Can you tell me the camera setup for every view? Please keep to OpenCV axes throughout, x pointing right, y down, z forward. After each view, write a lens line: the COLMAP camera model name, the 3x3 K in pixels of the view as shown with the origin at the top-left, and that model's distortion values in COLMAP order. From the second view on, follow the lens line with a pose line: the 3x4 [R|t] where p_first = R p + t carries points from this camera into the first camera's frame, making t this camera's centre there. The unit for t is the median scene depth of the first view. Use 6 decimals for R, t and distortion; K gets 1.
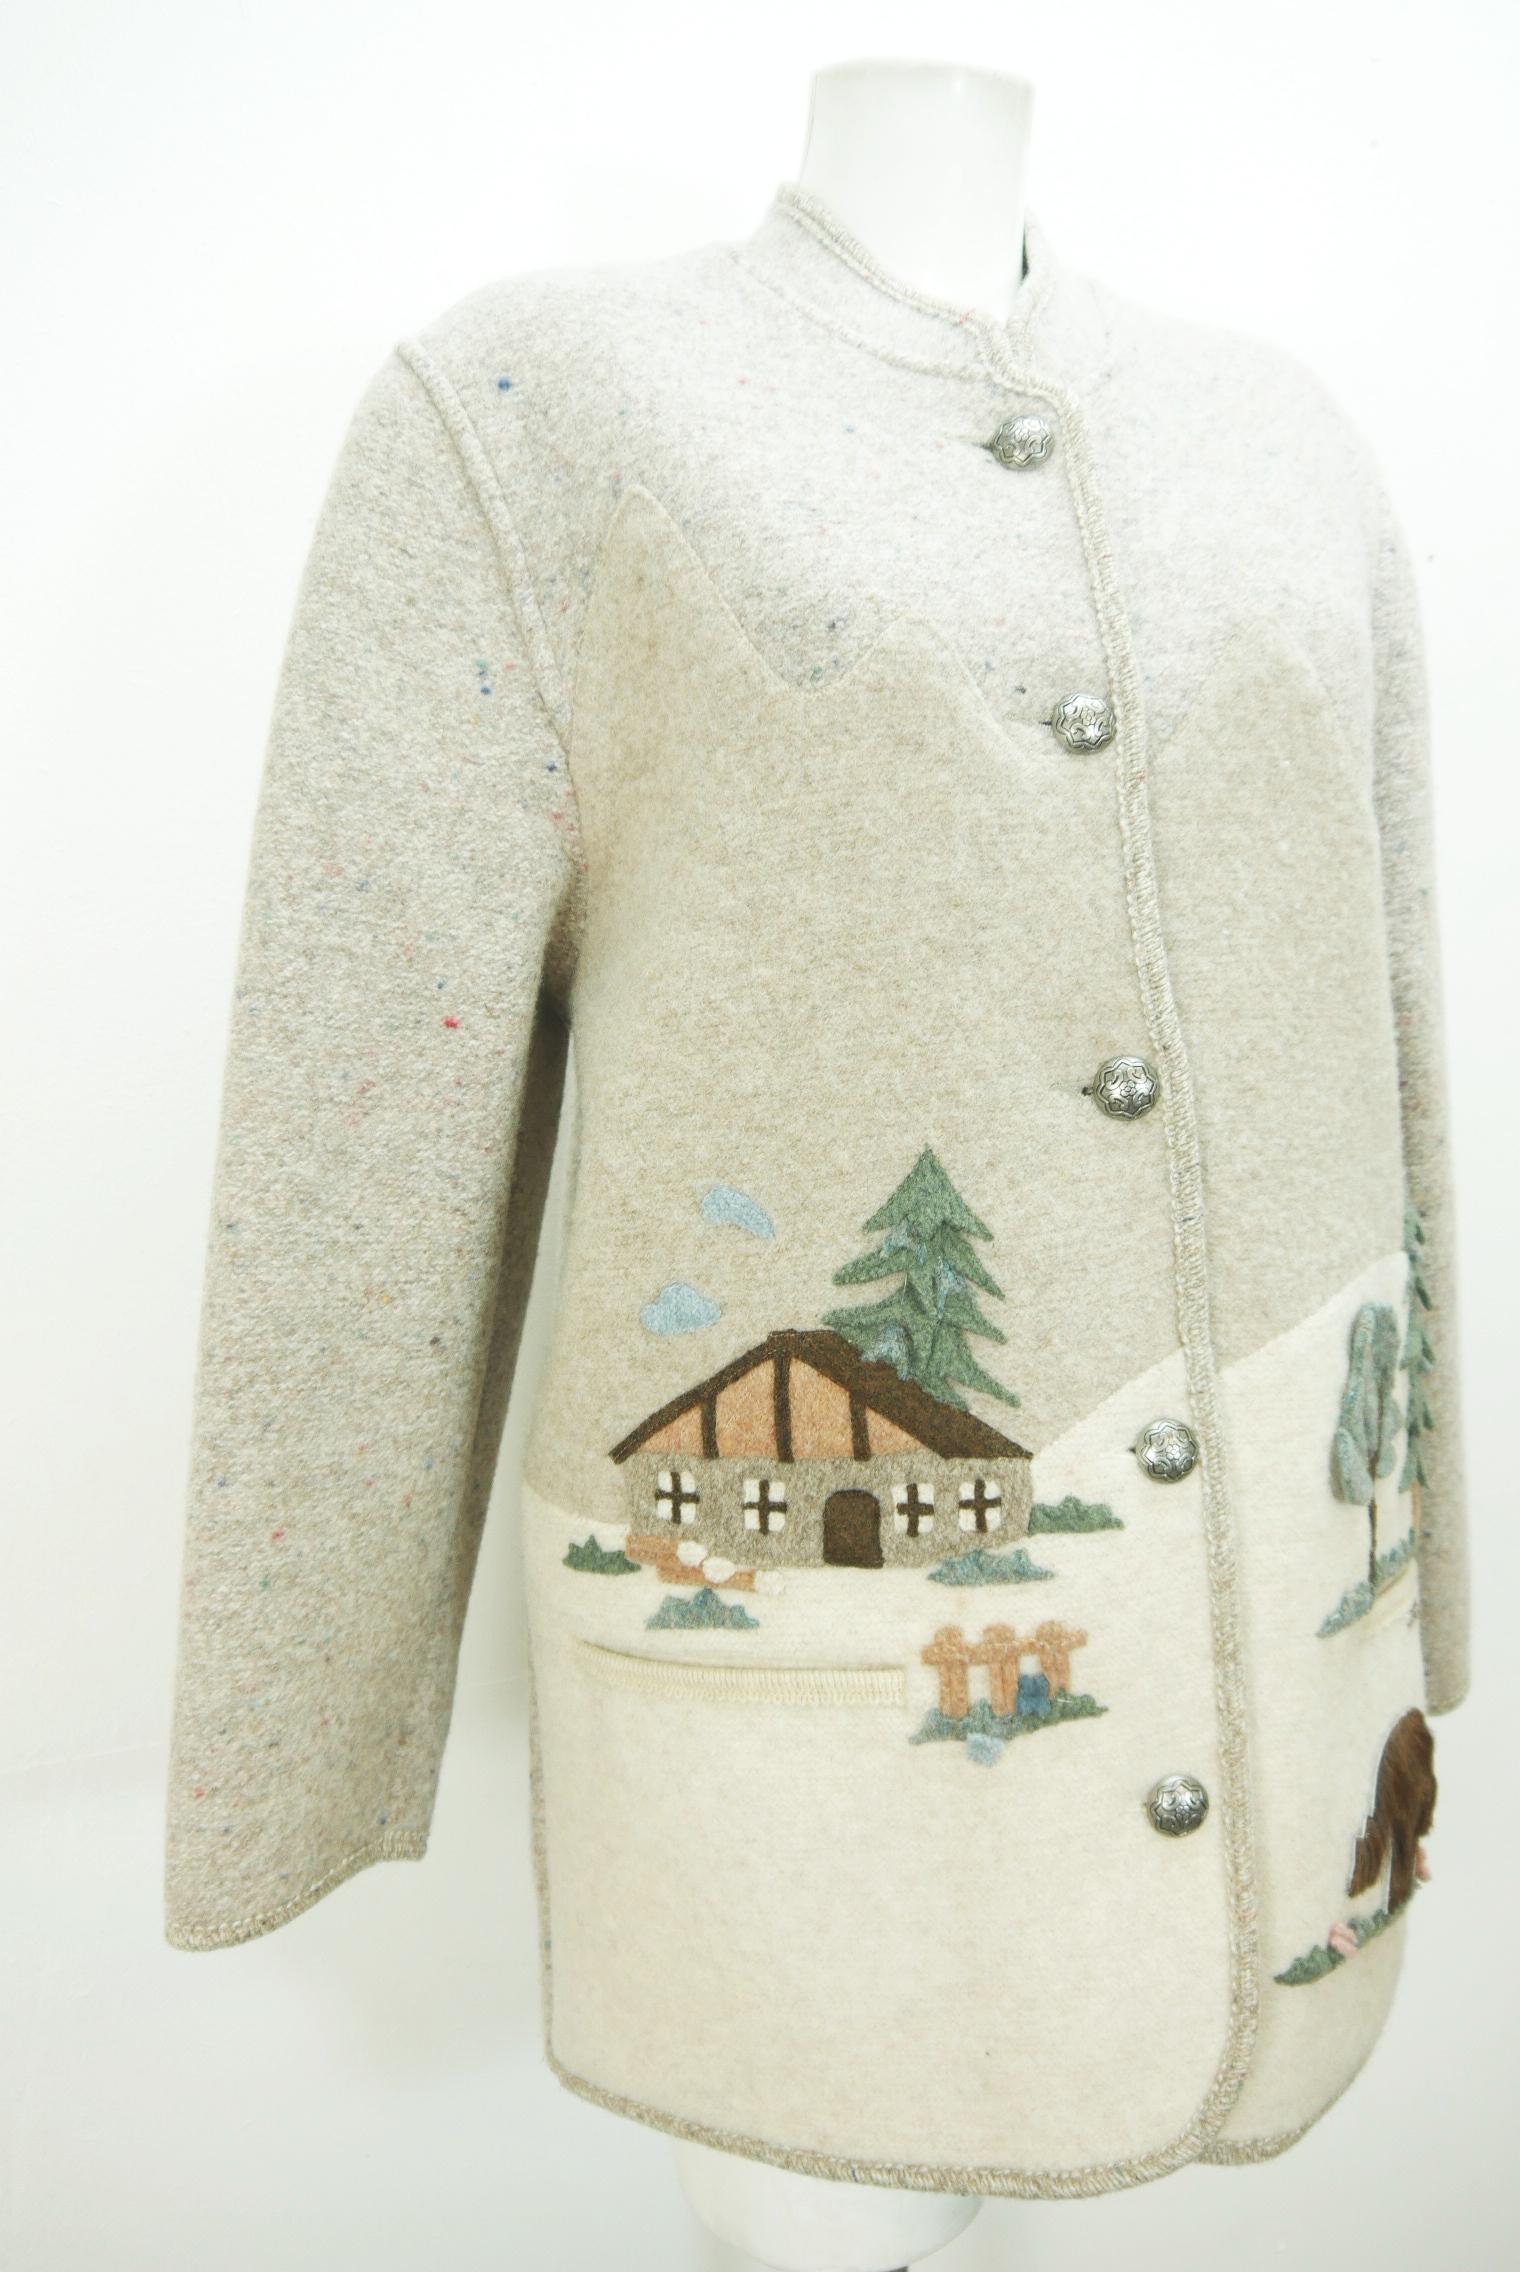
lens RADIAL K [[1887.9, 0, 759.3], [0, 1887.9, 1125.9], [0, 0, 1]] dist [-0.048764, 0.026787]
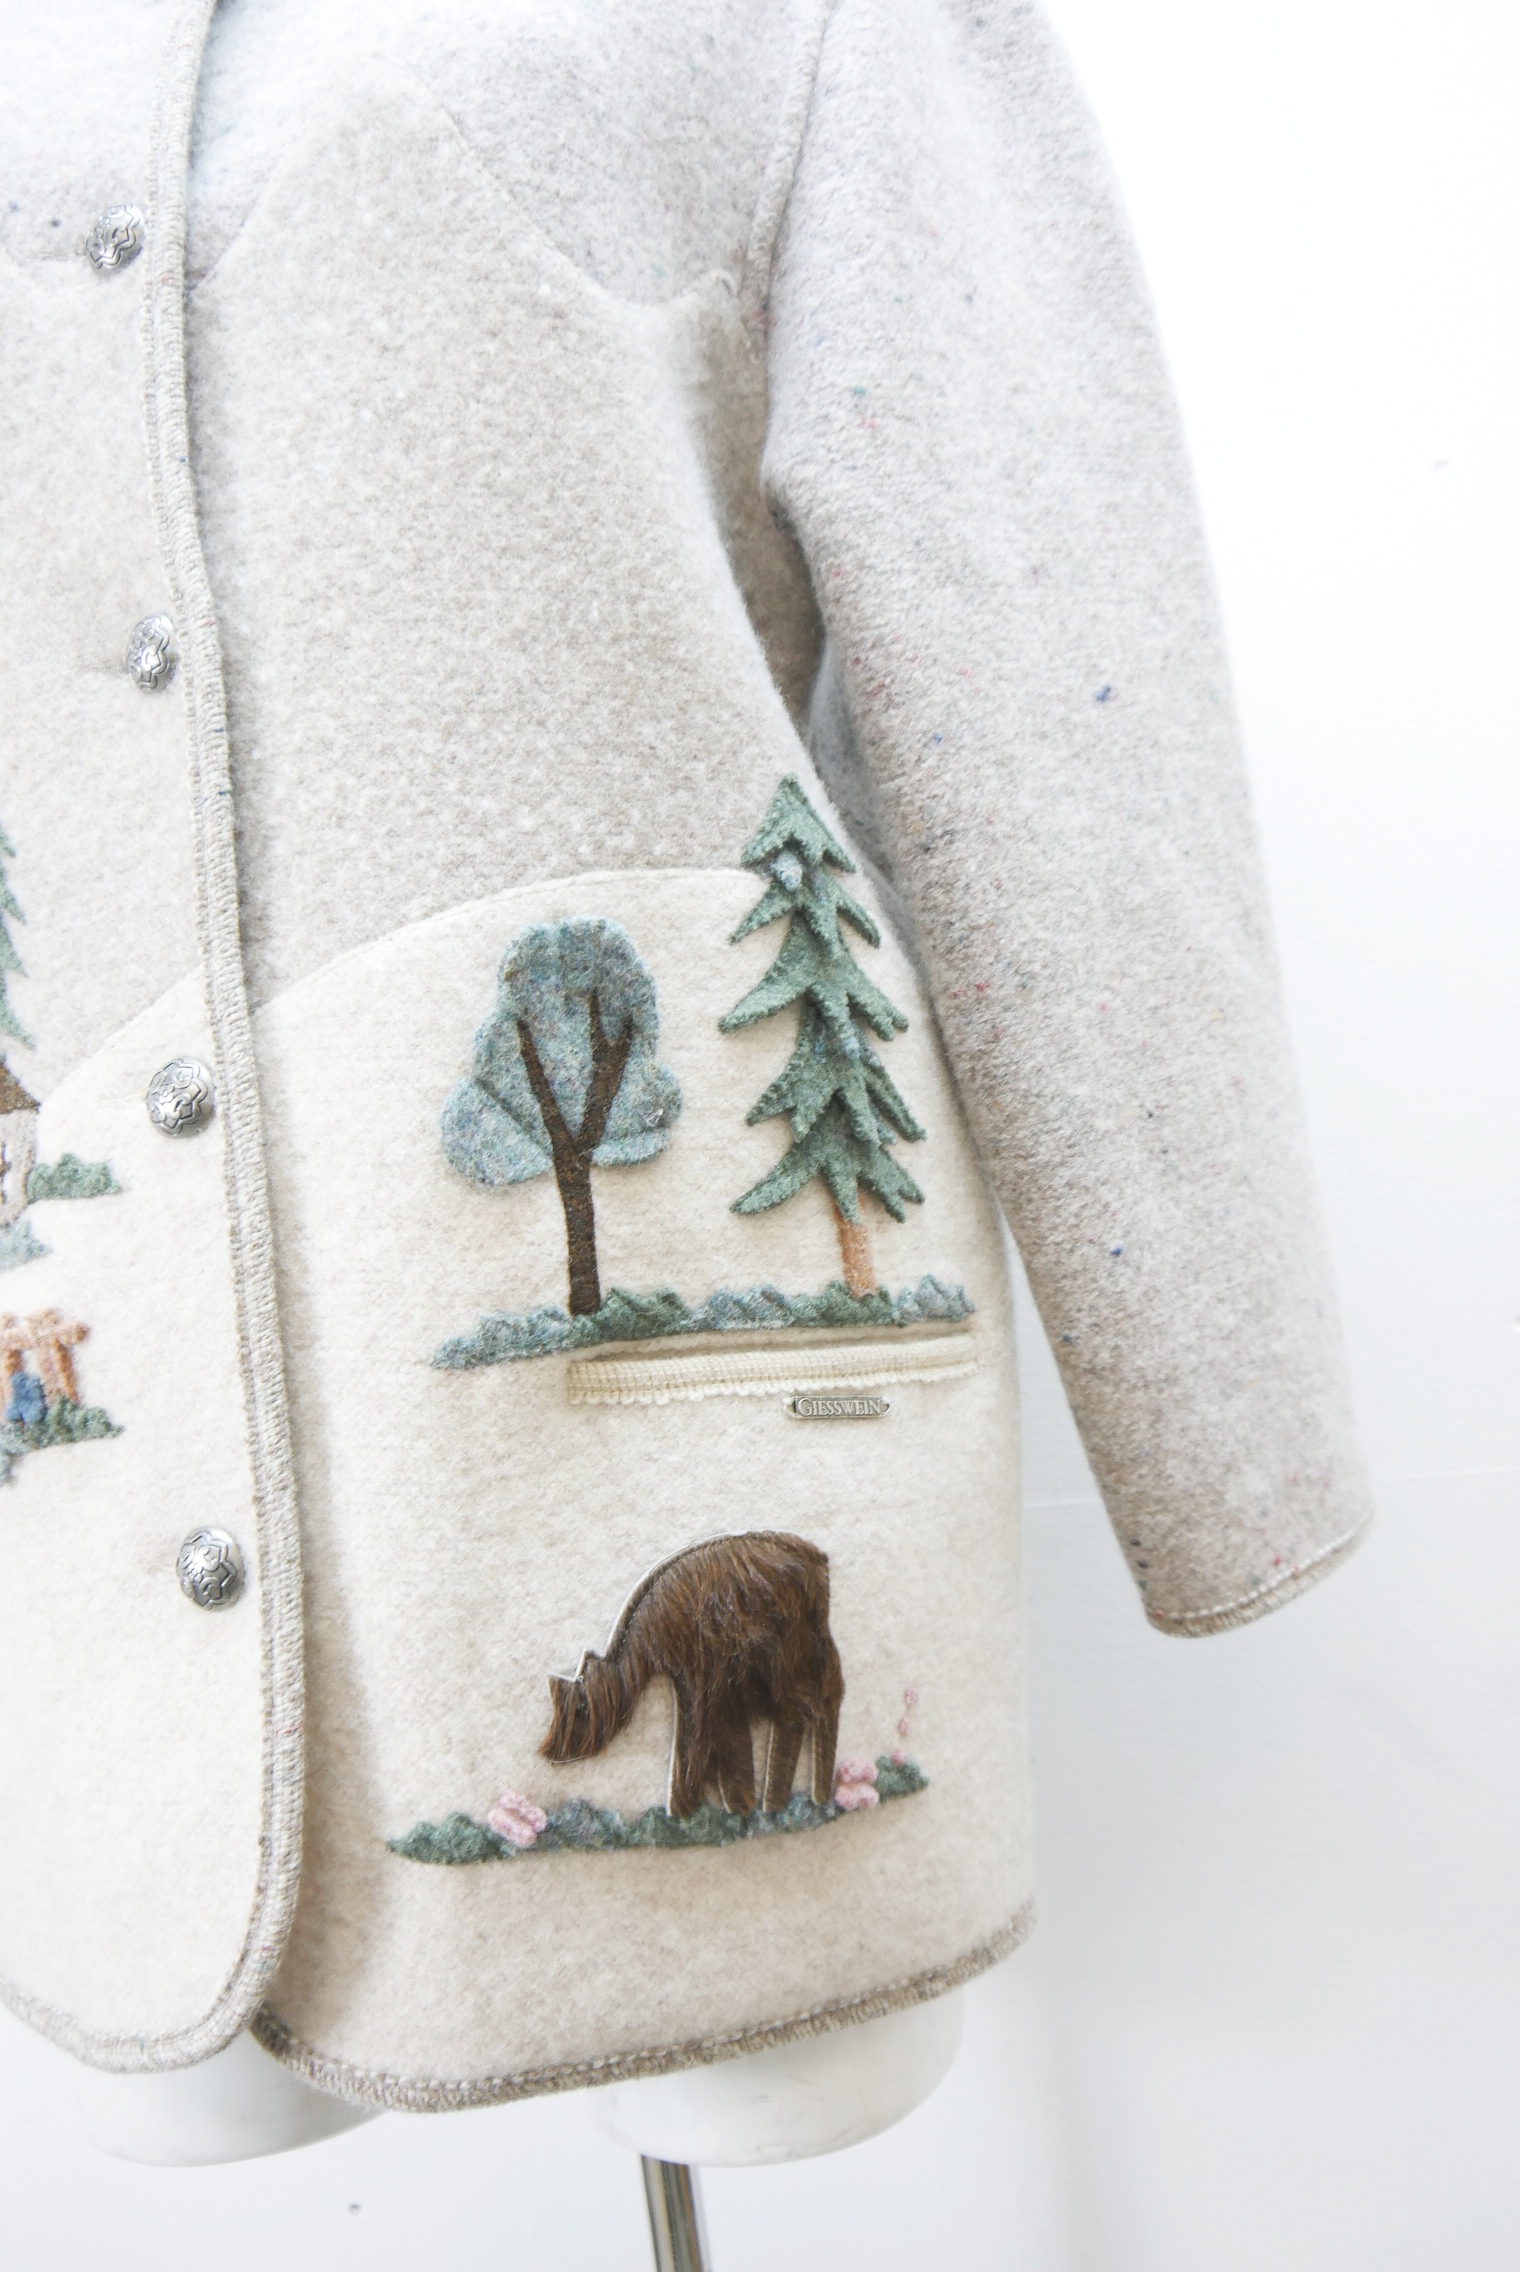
lens RADIAL K [[1887.9, 0, 737.6], [0, 1887.9, 1114.2], [0, 0, 1]] dist [-0.048764, 0.026787]
pose [[0.835049, -0.060321, -0.546859, 0.806522], [0.023658, 0.996989, -0.073847, 0.234587], [0.549666, 0.048728, 0.833962, 0.462758]]
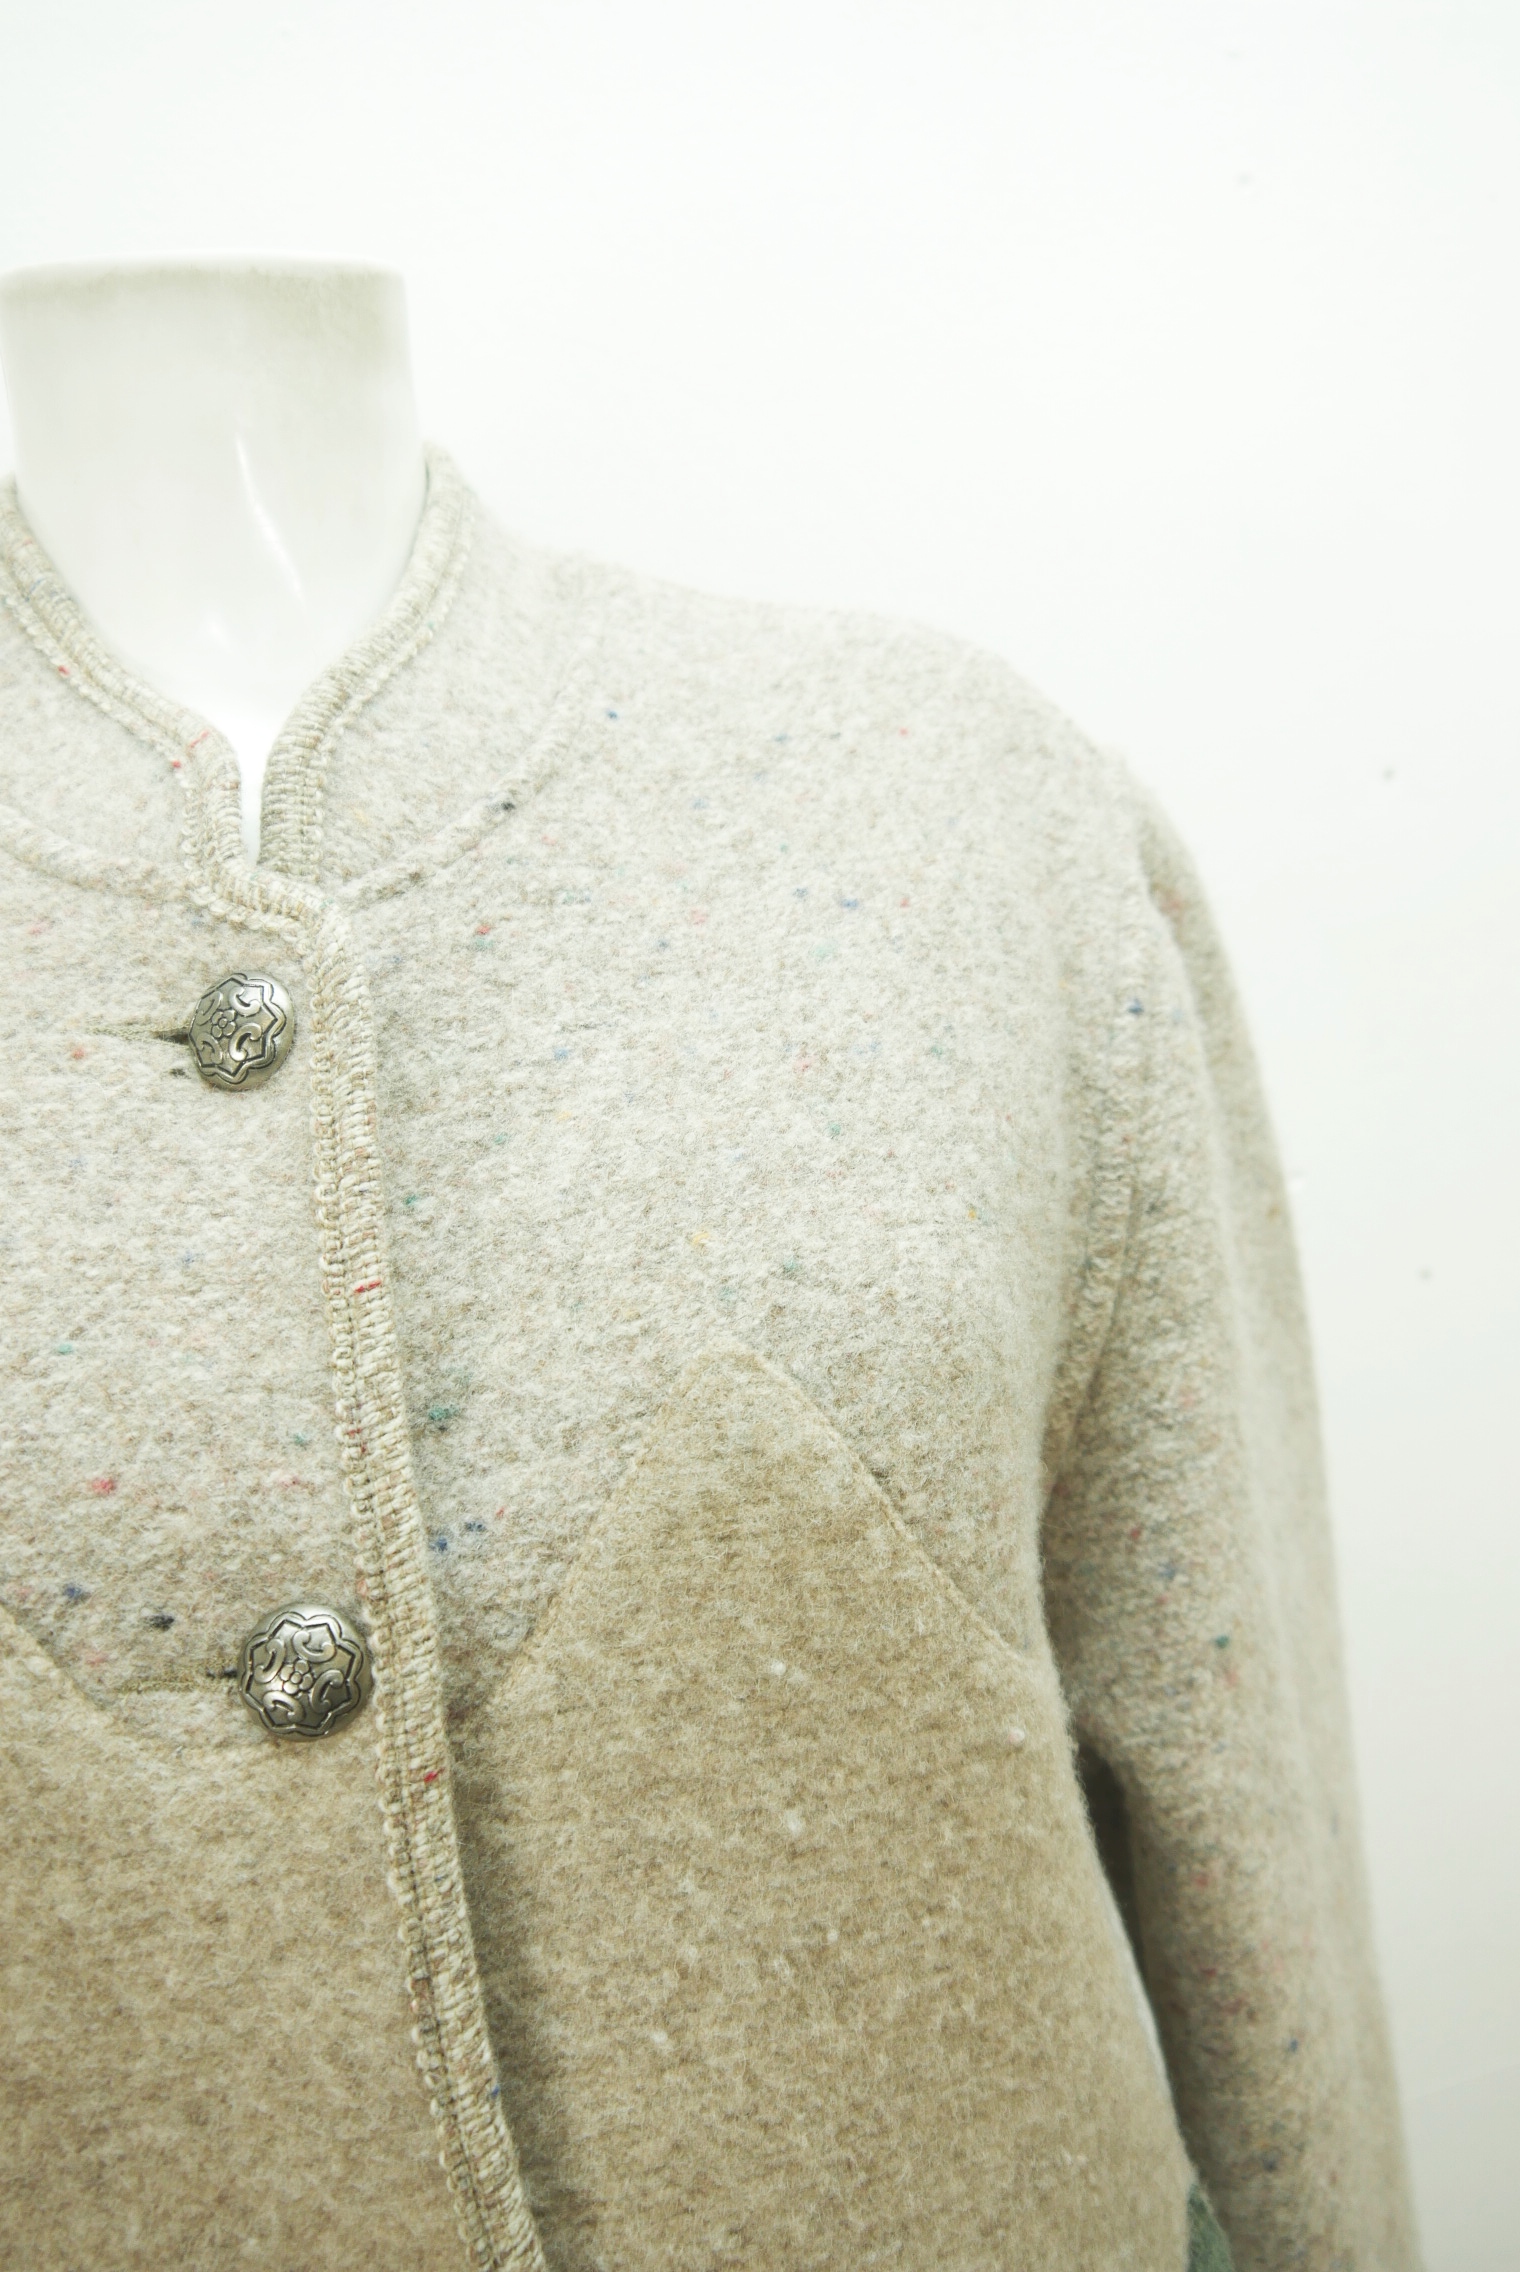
lens RADIAL K [[1887.9, 0, 764.8], [0, 1887.9, 1122.0], [0, 0, 1]] dist [-0.048764, 0.026787]
pose [[0.992400, -0.066485, -0.103548, 0.337922], [0.067444, 0.997706, 0.005788, -0.338408], [0.102925, -0.012728, 0.994608, 0.516443]]
